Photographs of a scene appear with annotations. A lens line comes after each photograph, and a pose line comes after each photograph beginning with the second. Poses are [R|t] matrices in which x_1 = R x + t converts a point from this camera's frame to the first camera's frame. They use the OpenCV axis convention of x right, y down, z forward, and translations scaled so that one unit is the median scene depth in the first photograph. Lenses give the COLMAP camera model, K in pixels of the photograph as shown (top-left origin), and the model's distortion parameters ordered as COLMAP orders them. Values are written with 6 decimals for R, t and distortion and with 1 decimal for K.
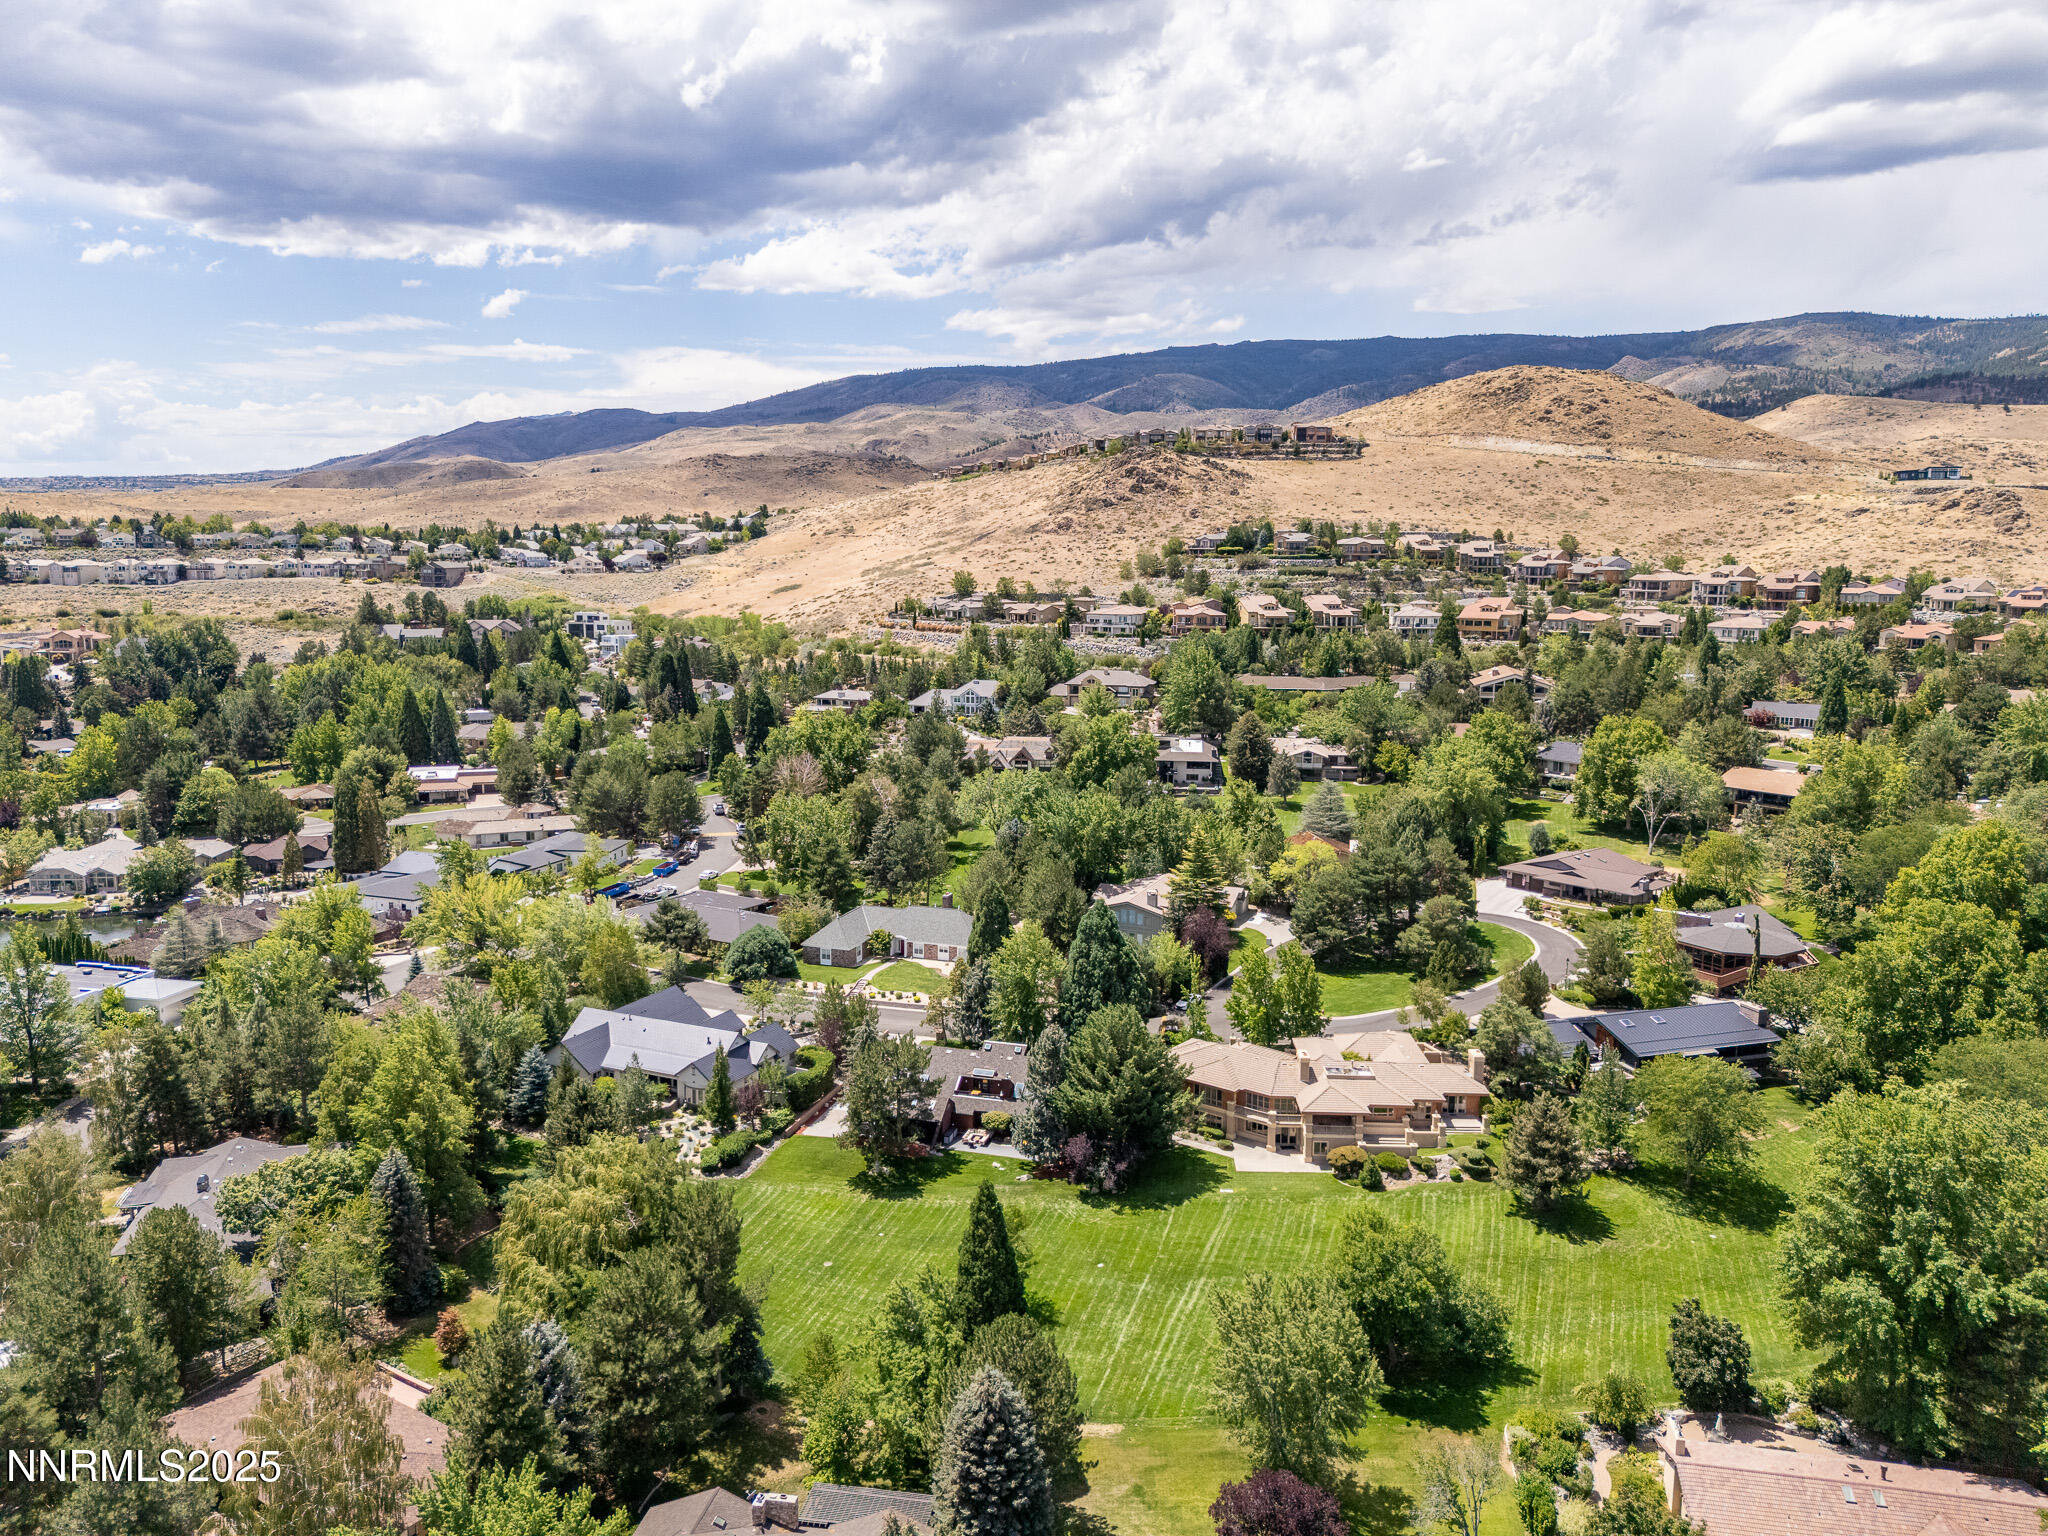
lens RADIAL K [[1534.2, 0, 1024.0], [0, 1534.2, 768.0], [0, 0, 1]] dist [0.059291, -0.048203]
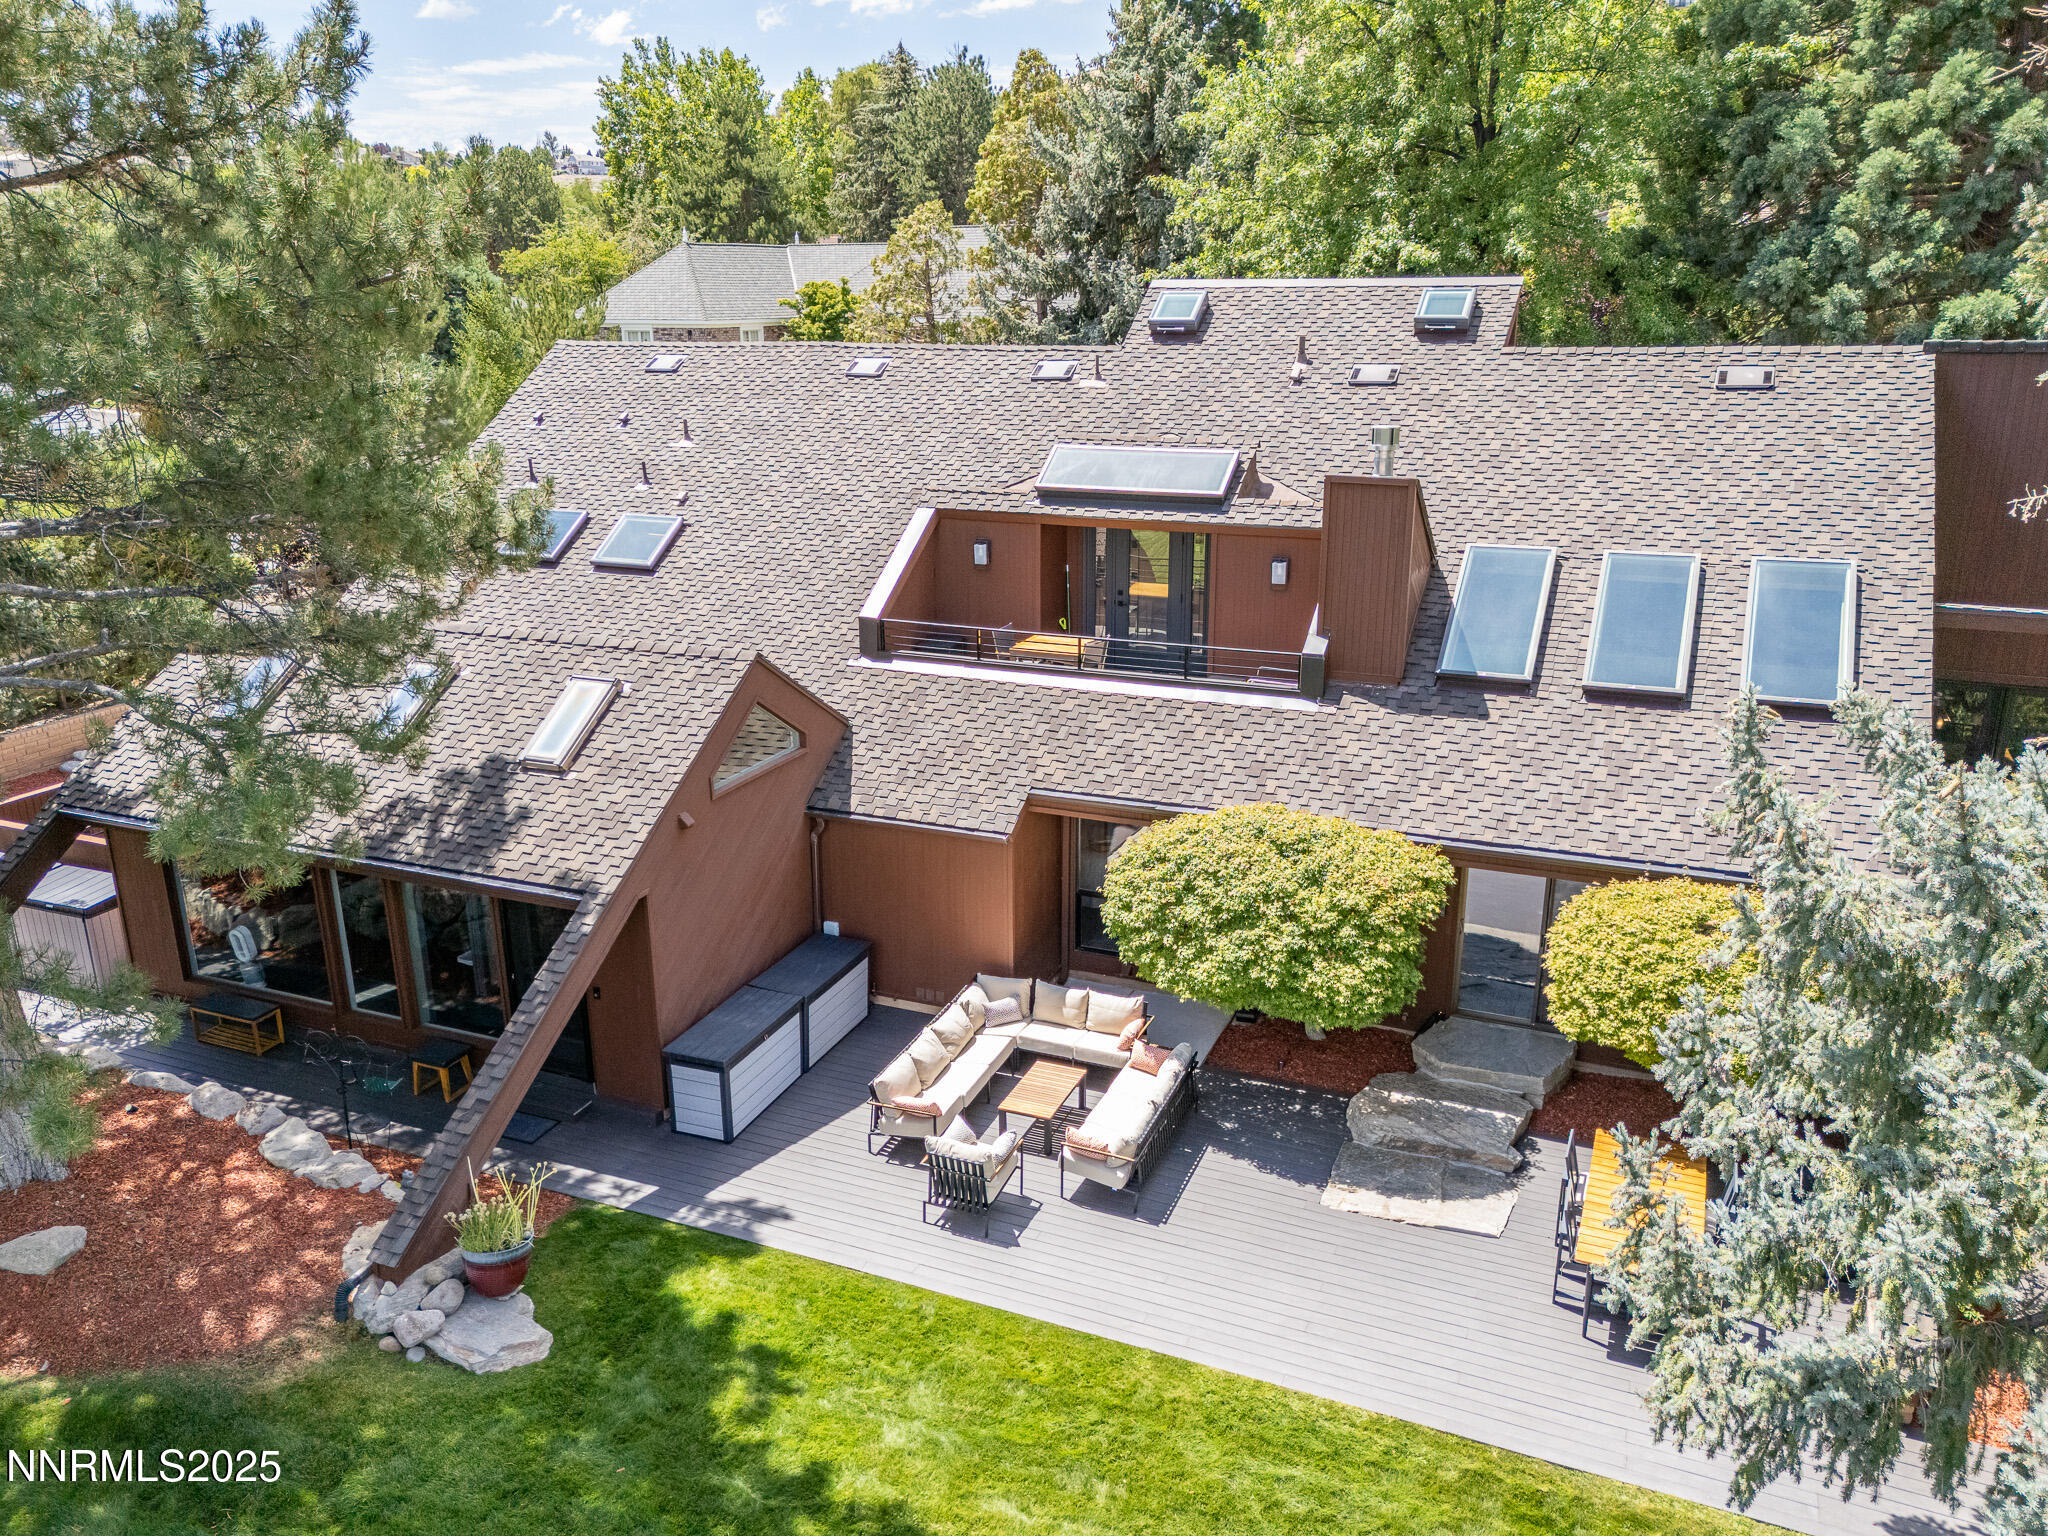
lens RADIAL K [[1534.2, 0, 1024.0], [0, 1534.2, 768.0], [0, 0, 1]] dist [0.059291, -0.048203]
pose [[0.993160, 0.027884, -0.113387, -0.022033], [-0.011691, 0.989935, 0.141042, 0.207587], [0.116179, -0.138752, 0.983489, 0.907904]]
